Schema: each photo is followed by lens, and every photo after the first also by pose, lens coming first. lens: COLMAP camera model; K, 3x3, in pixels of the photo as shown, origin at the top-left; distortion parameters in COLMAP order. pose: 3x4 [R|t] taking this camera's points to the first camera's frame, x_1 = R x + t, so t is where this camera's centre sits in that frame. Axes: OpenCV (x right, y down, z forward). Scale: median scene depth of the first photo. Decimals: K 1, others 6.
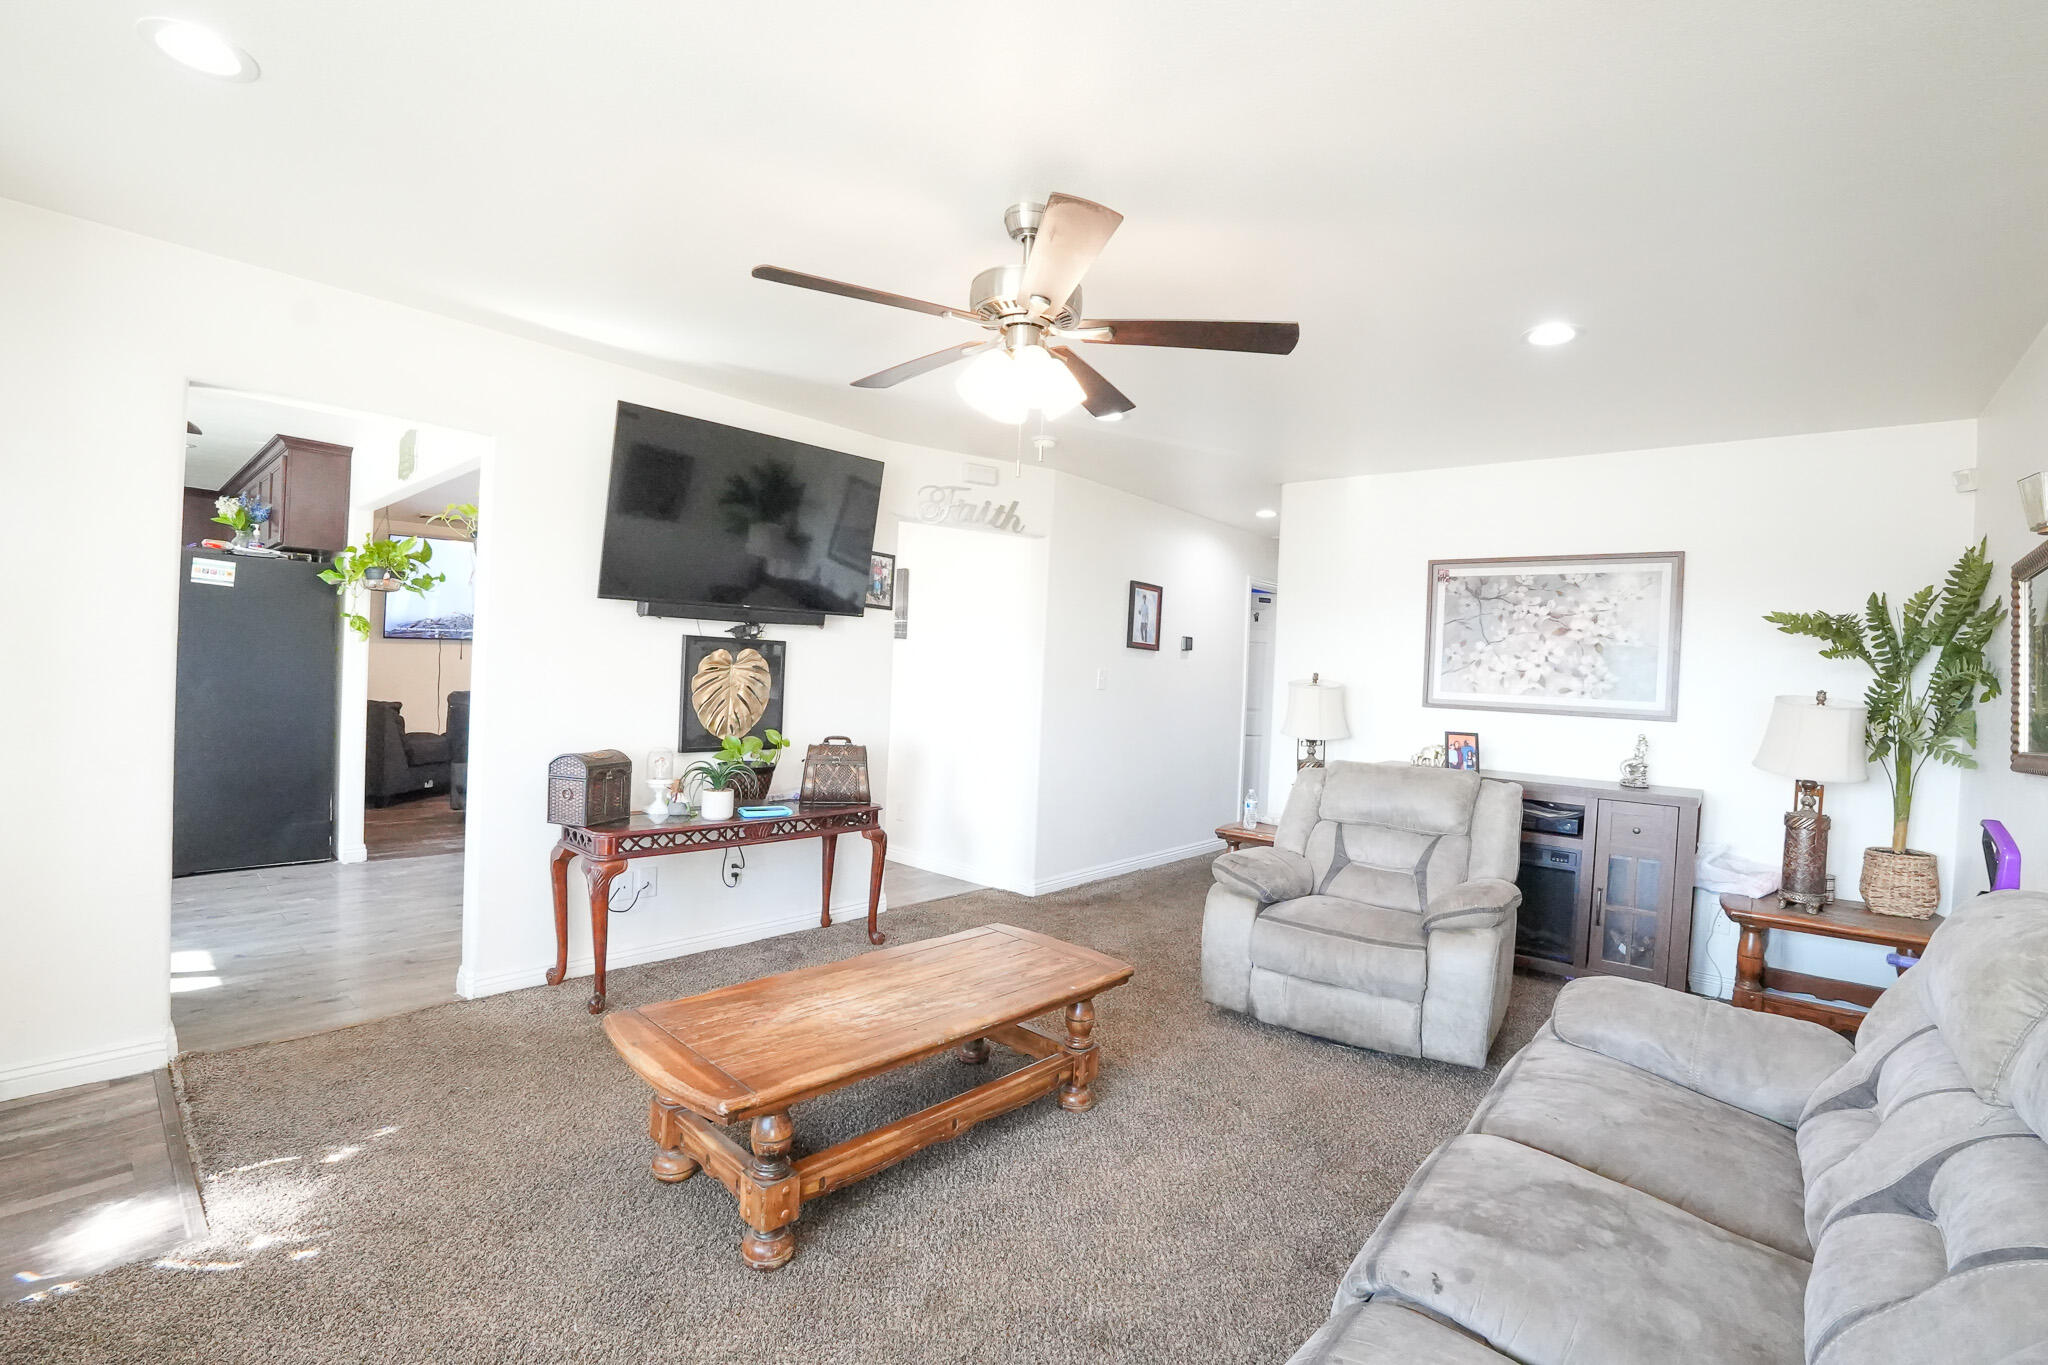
lens RADIAL K [[891.7, 0, 1024.0], [0, 891.7, 682.5], [0, 0, 1]] dist [-0.083984, 0.025771]
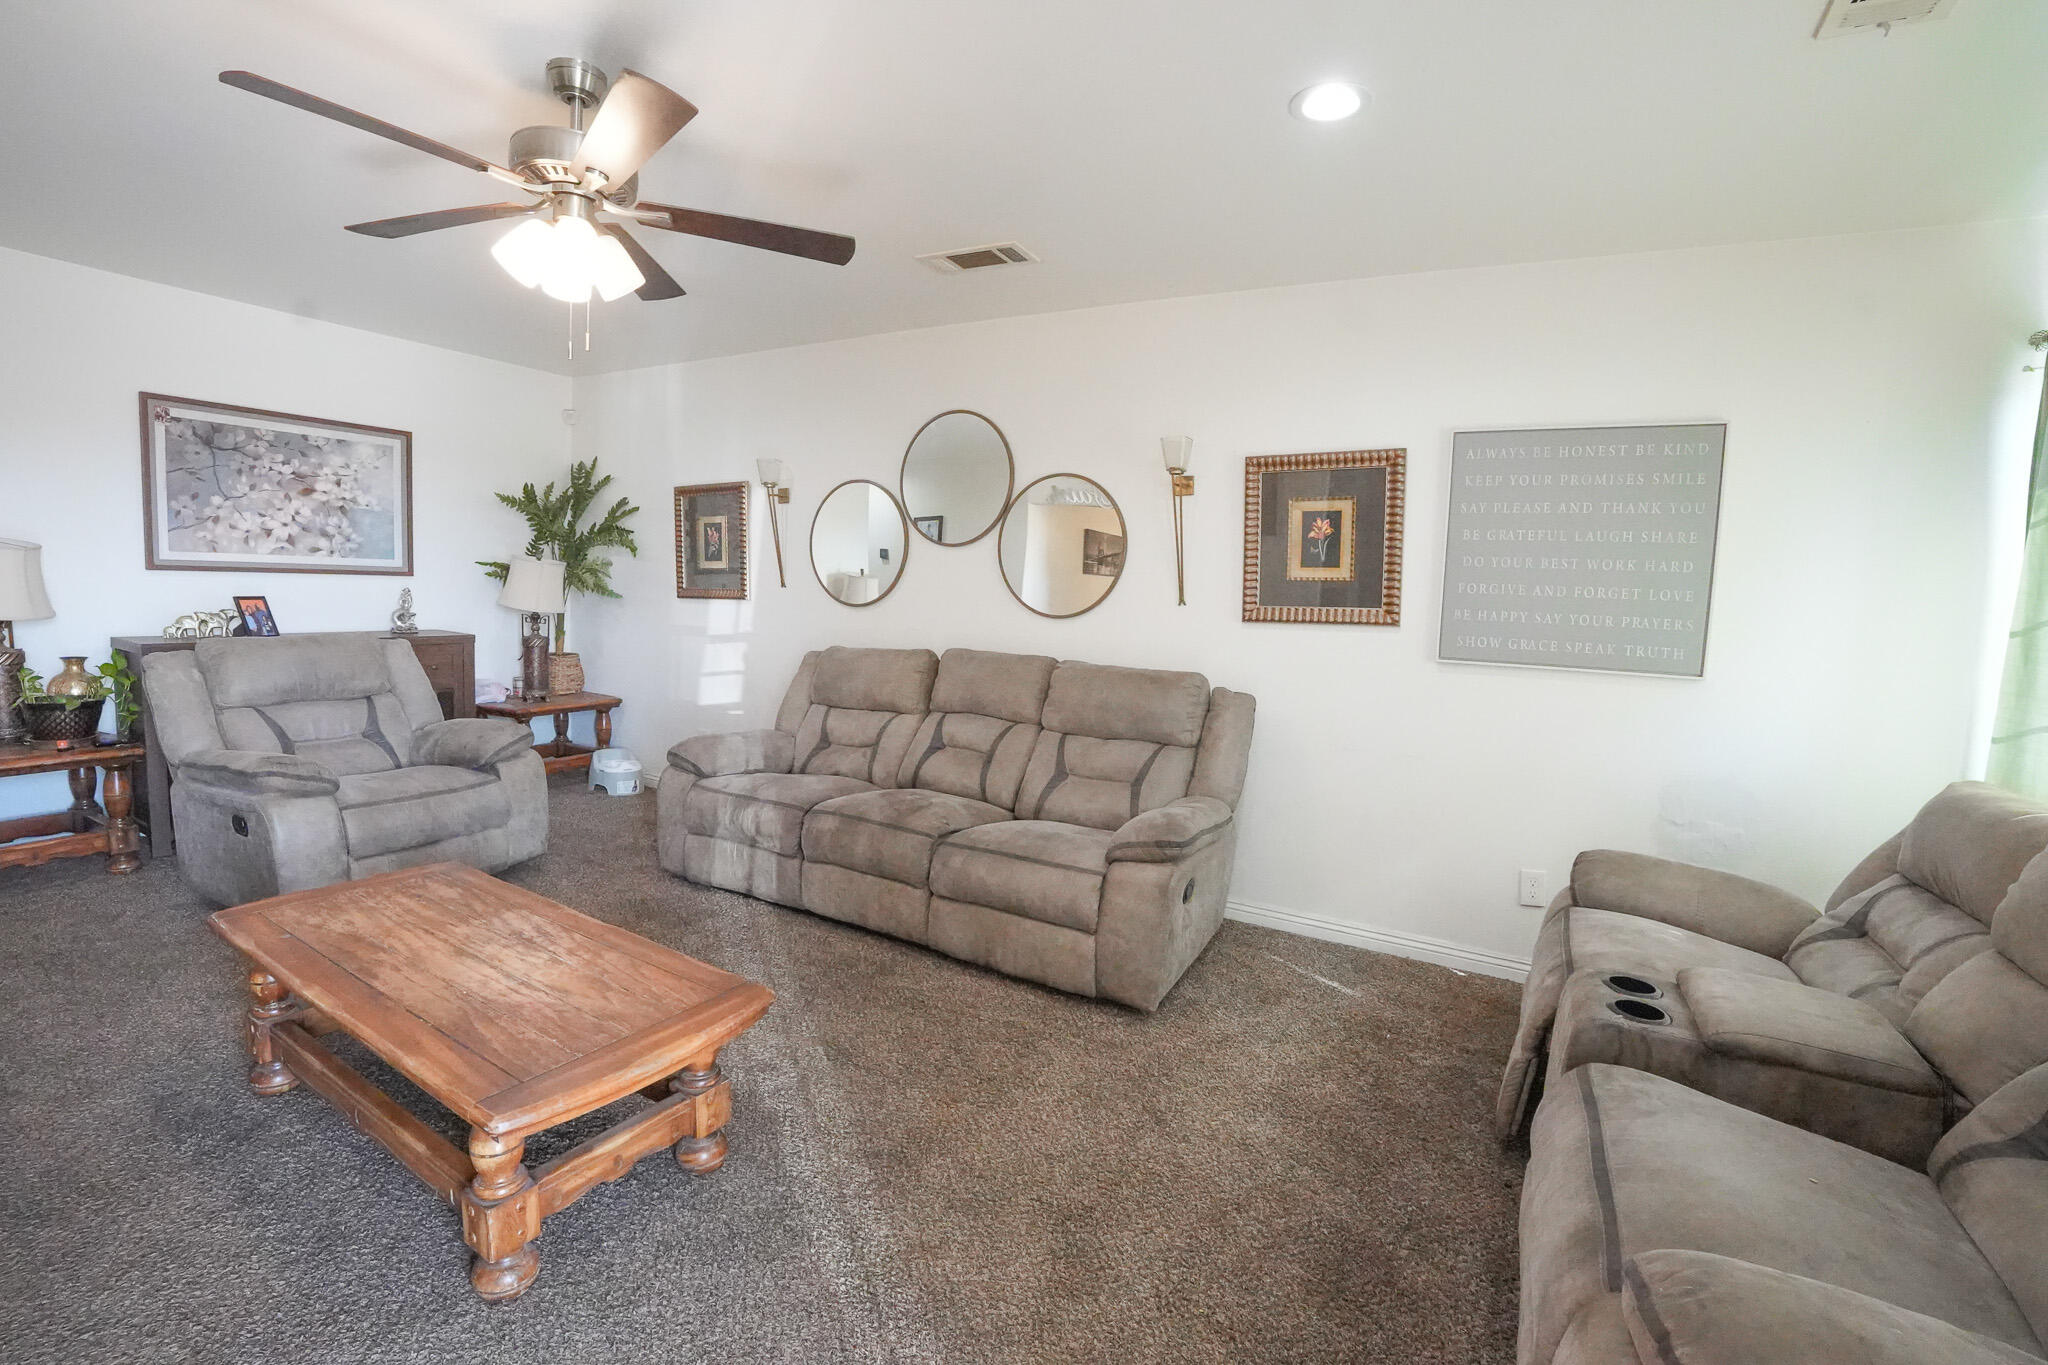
lens RADIAL K [[891.7, 0, 1024.0], [0, 891.7, 682.5], [0, 0, 1]] dist [-0.083984, 0.025771]
pose [[-0.194445, -0.161301, 0.967560, -0.559054], [-0.043029, 0.986840, 0.155868, -0.029324], [-0.979969, -0.011326, -0.198827, 0.367121]]
